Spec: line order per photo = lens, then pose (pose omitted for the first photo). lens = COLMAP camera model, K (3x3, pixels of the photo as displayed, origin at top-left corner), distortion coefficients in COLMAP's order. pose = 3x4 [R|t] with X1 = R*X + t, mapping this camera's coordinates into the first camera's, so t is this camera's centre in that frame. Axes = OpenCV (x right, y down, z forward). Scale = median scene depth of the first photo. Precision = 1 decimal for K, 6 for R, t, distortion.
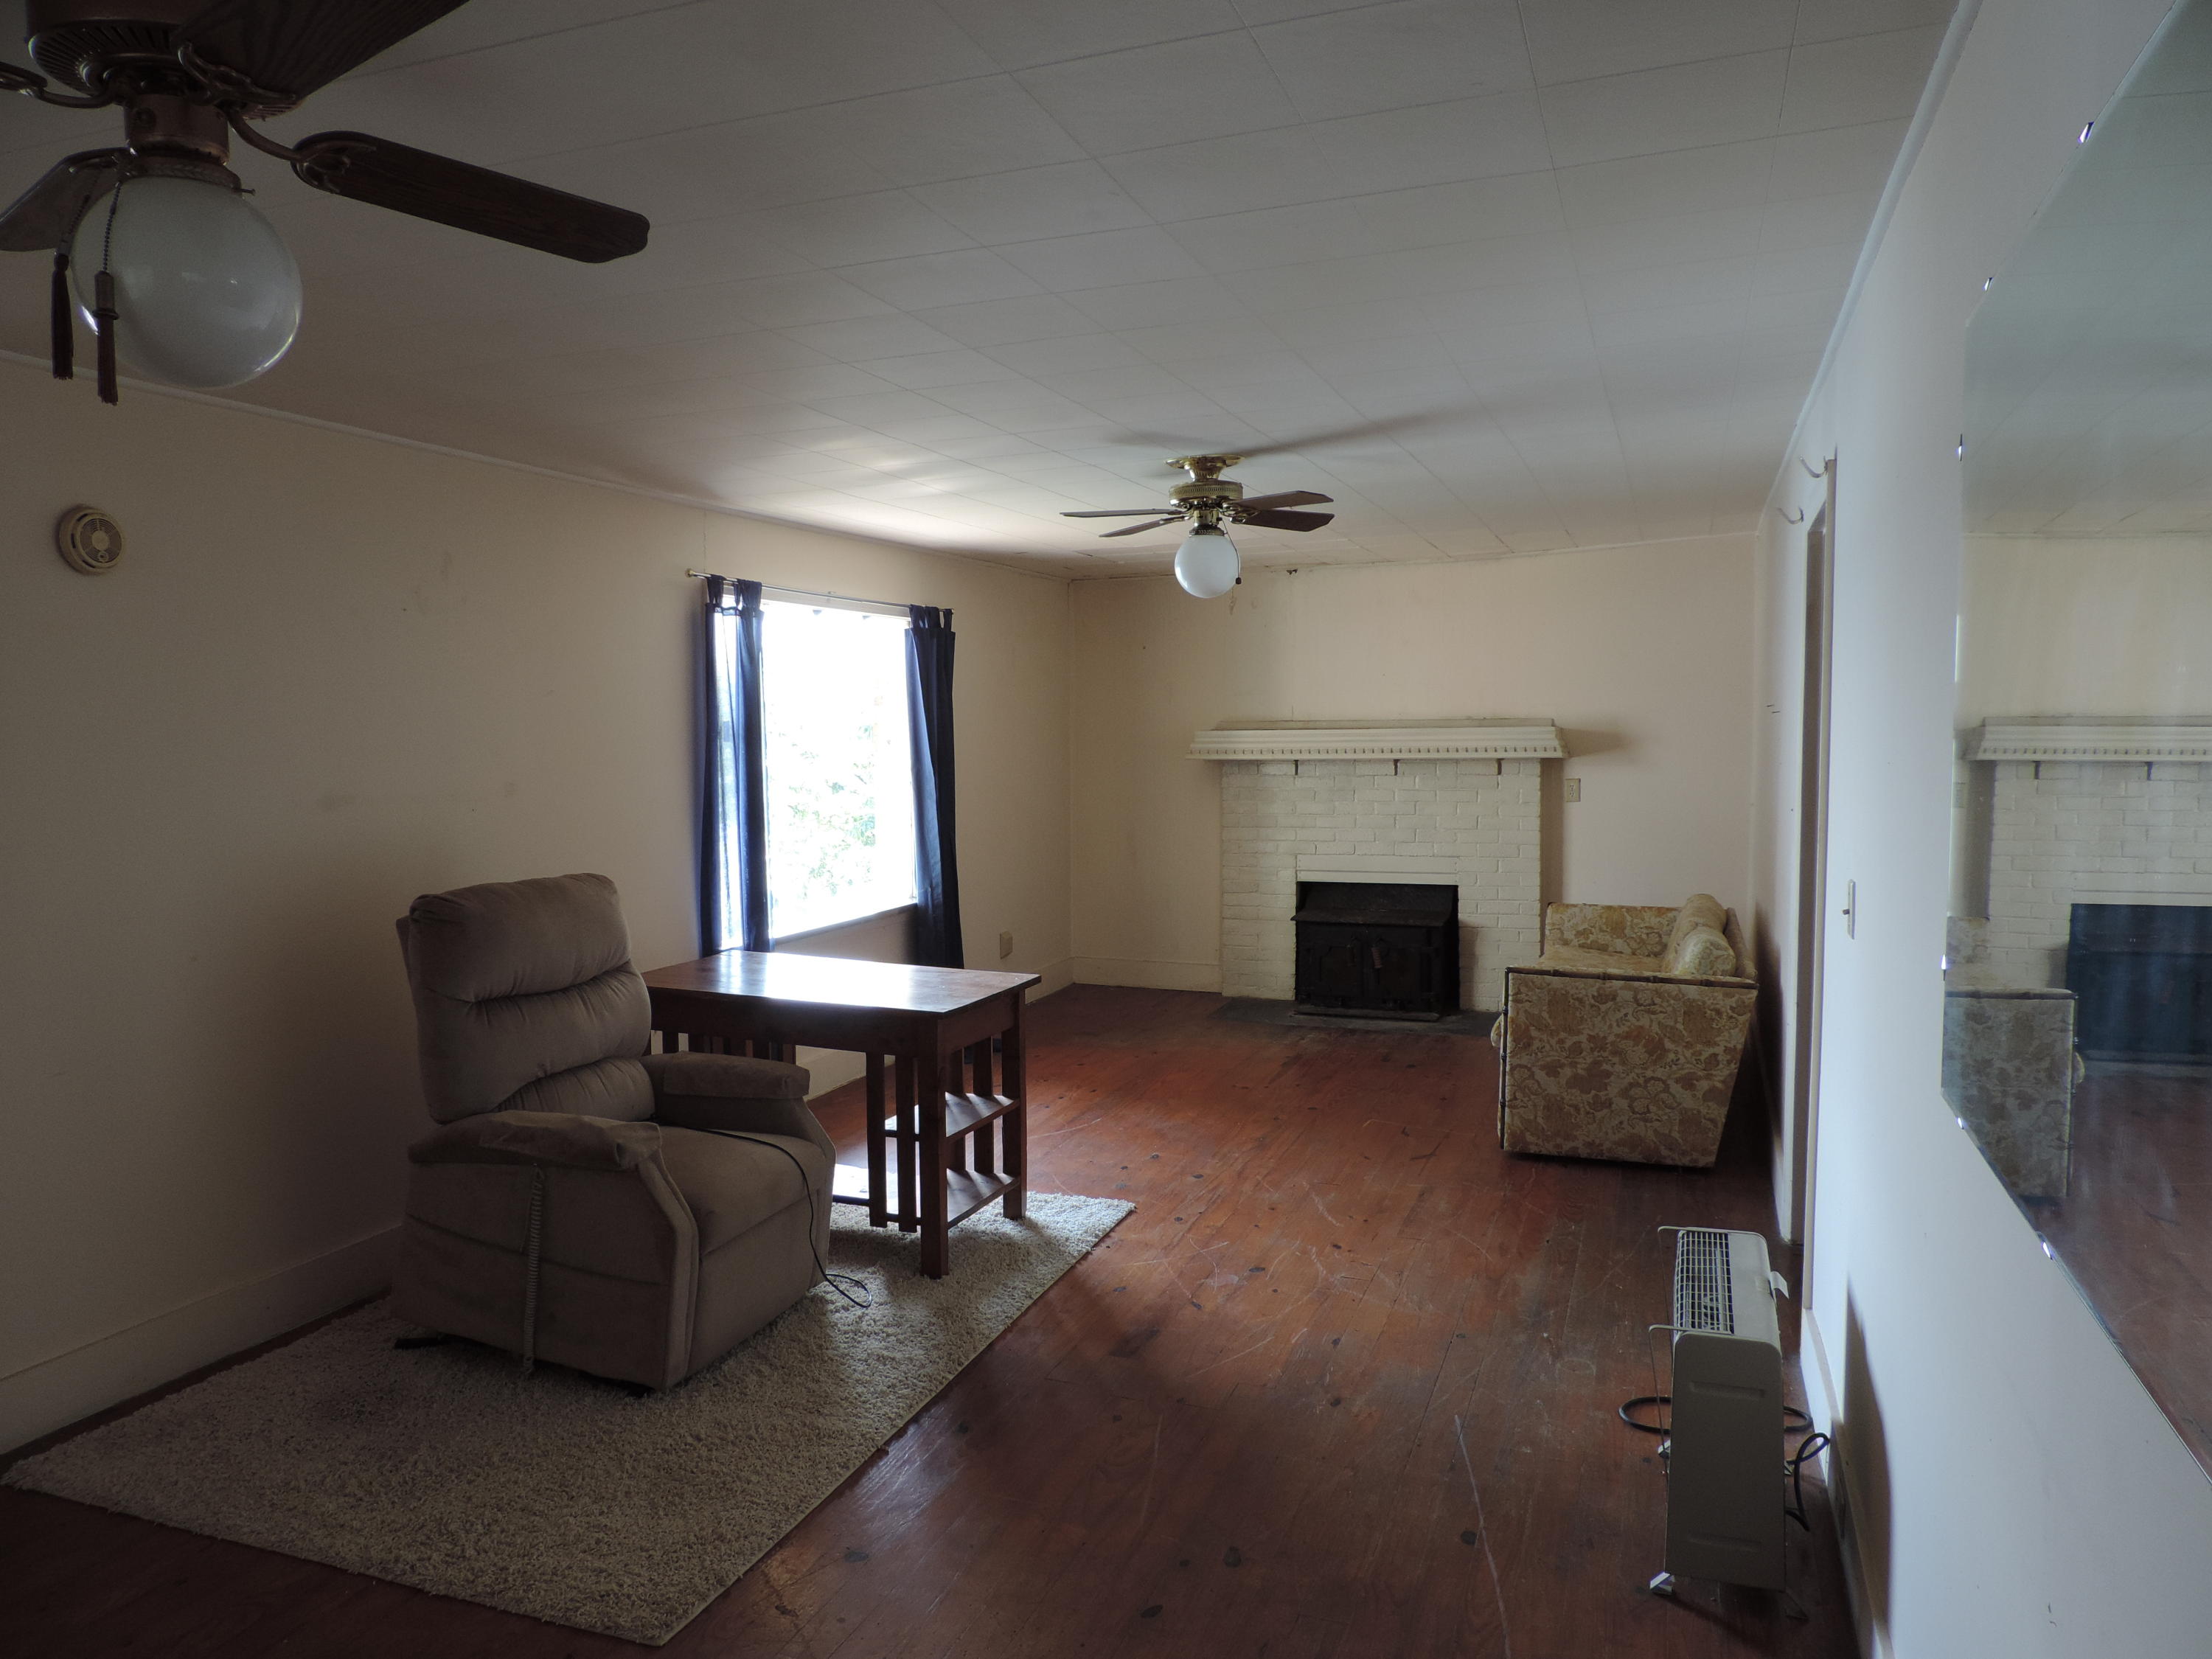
lens RADIAL K [[1556.8, 0, 1101.0], [0, 1556.8, 877.0], [0, 0, 1]] dist [-0.013743, -0.006666]
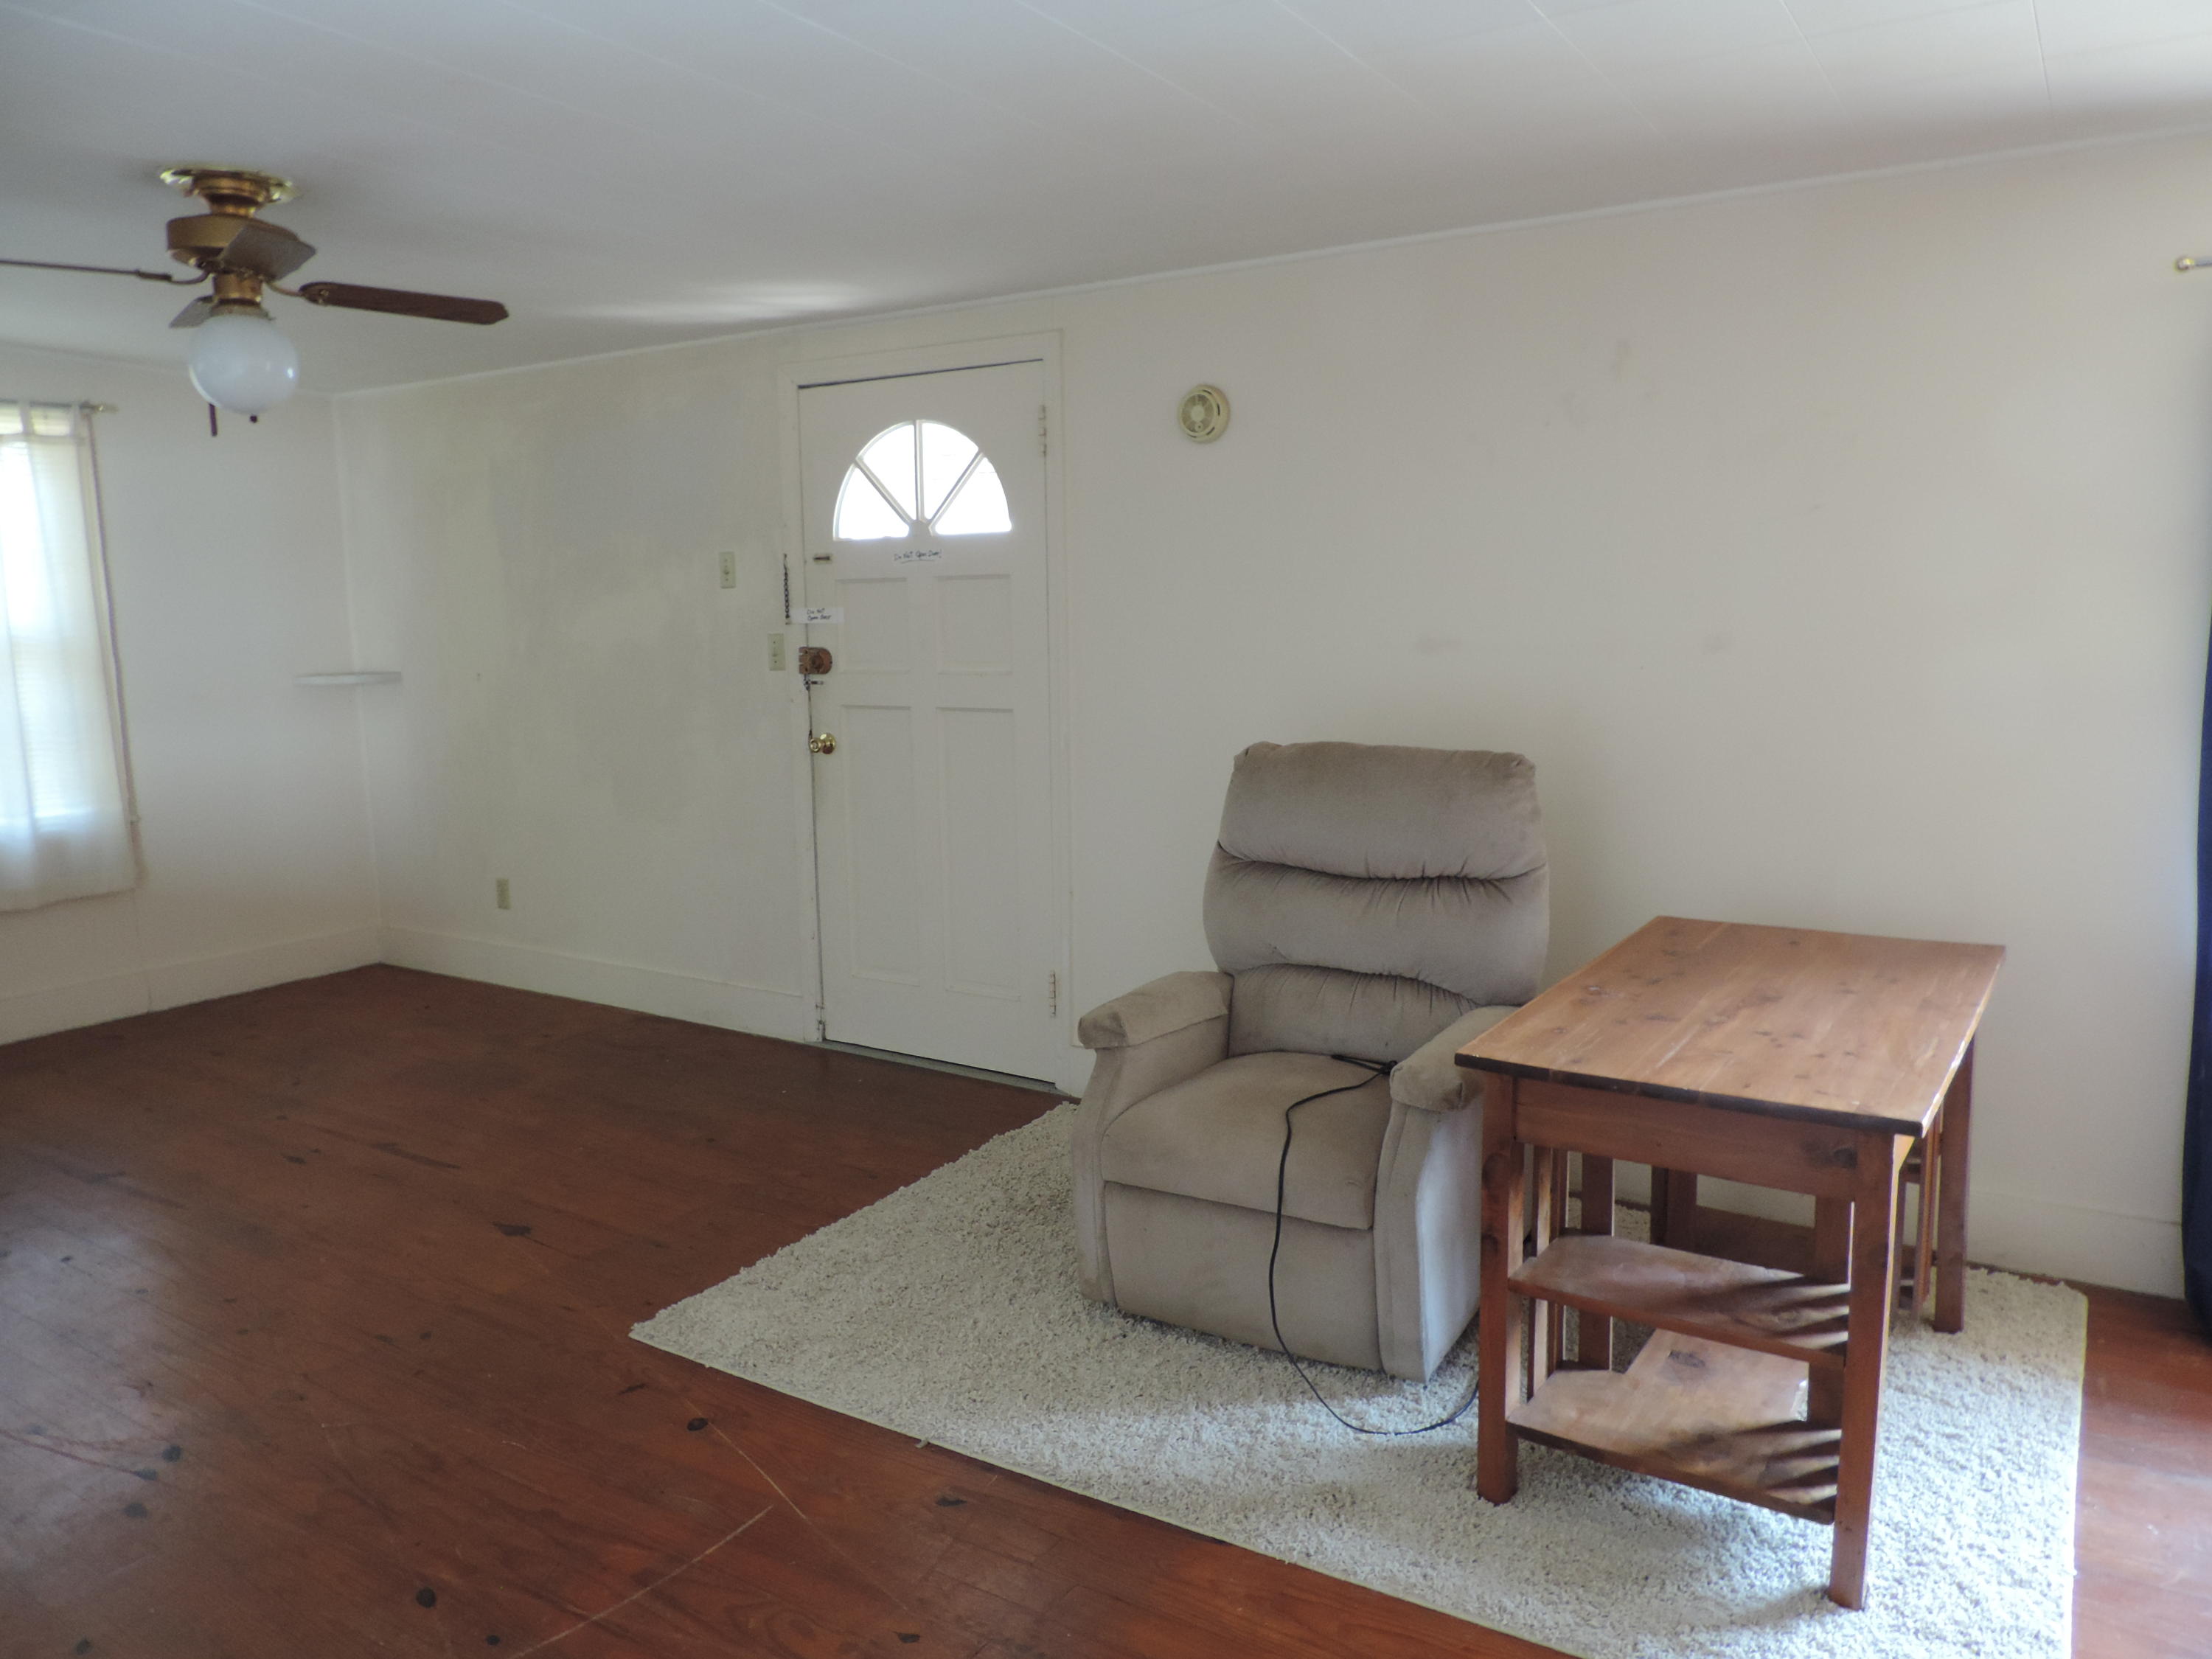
lens RADIAL K [[1556.8, 0, 1101.0], [0, 1556.8, 877.0], [0, 0, 1]] dist [-0.013743, -0.006666]
pose [[-0.214925, 0.175348, -0.960760, 0.480438], [-0.082044, 0.977031, 0.196671, -0.081511], [0.973178, 0.121094, -0.195602, 1.003460]]
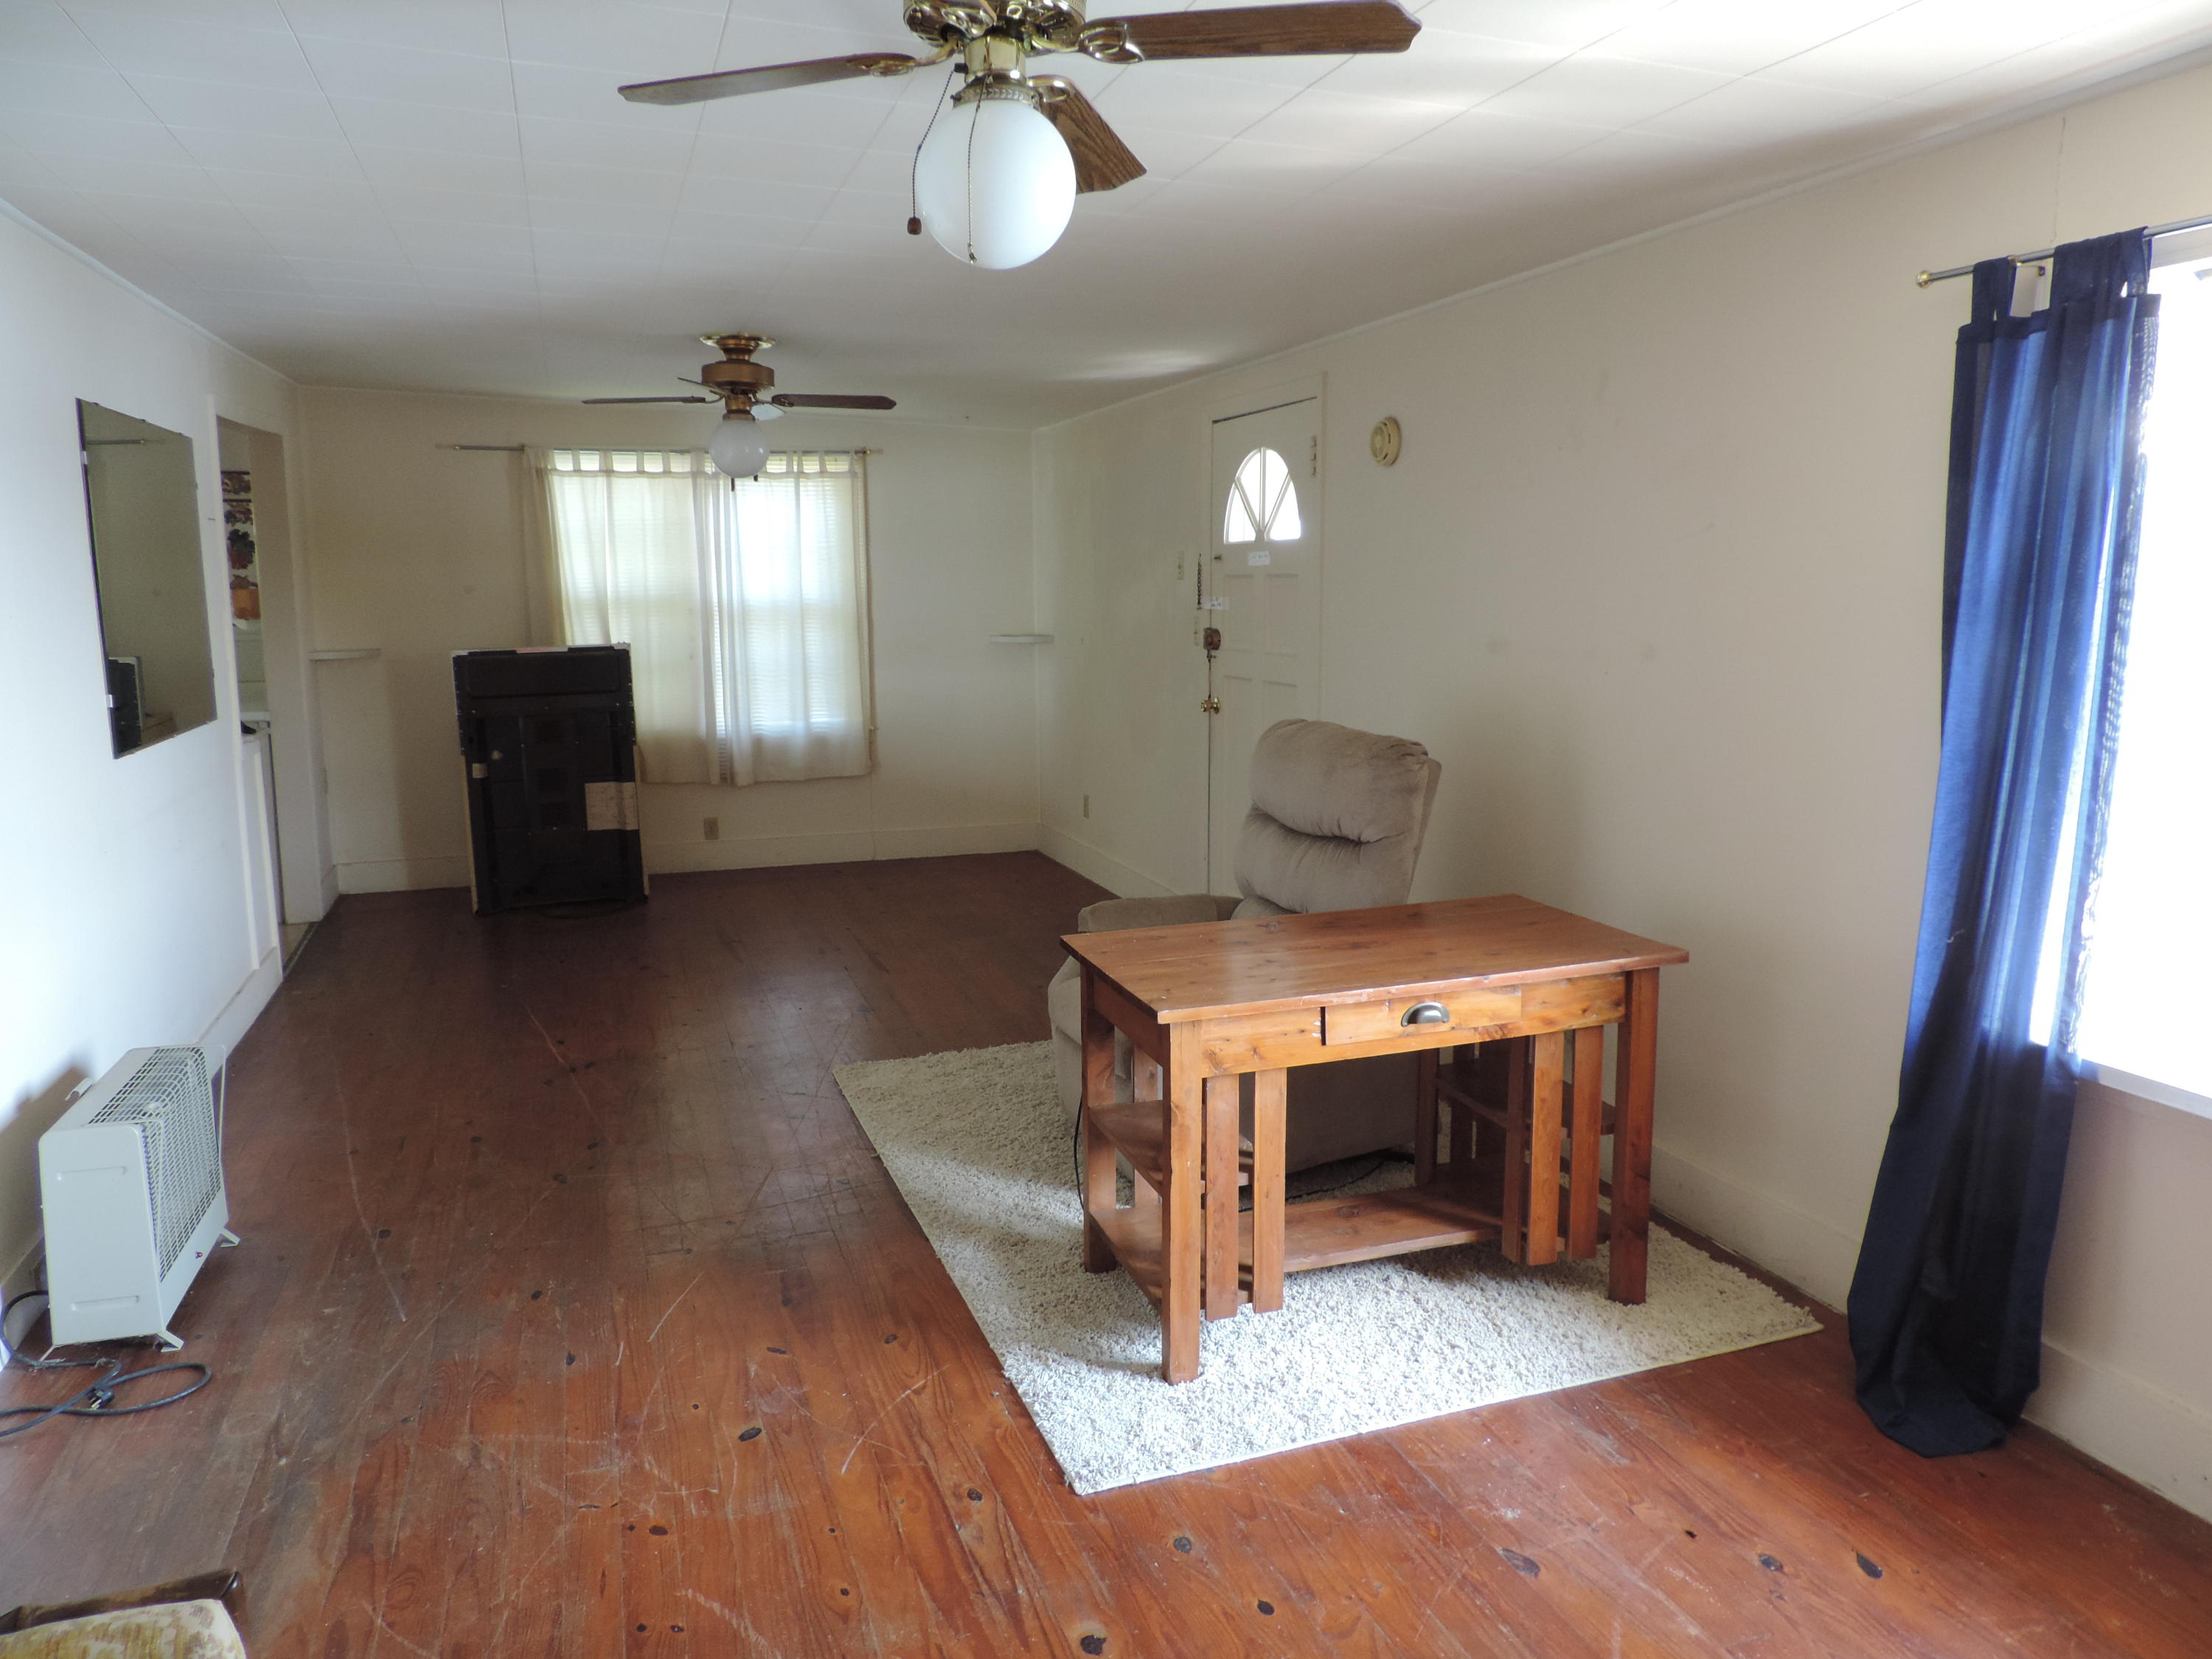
lens RADIAL K [[1556.8, 0, 1101.0], [0, 1556.8, 877.0], [0, 0, 1]] dist [-0.013743, -0.006666]
pose [[-0.777210, 0.124764, -0.616748, 0.388755], [-0.055747, 0.962639, 0.264986, -0.163652], [0.626767, 0.240332, -0.741218, 1.651896]]
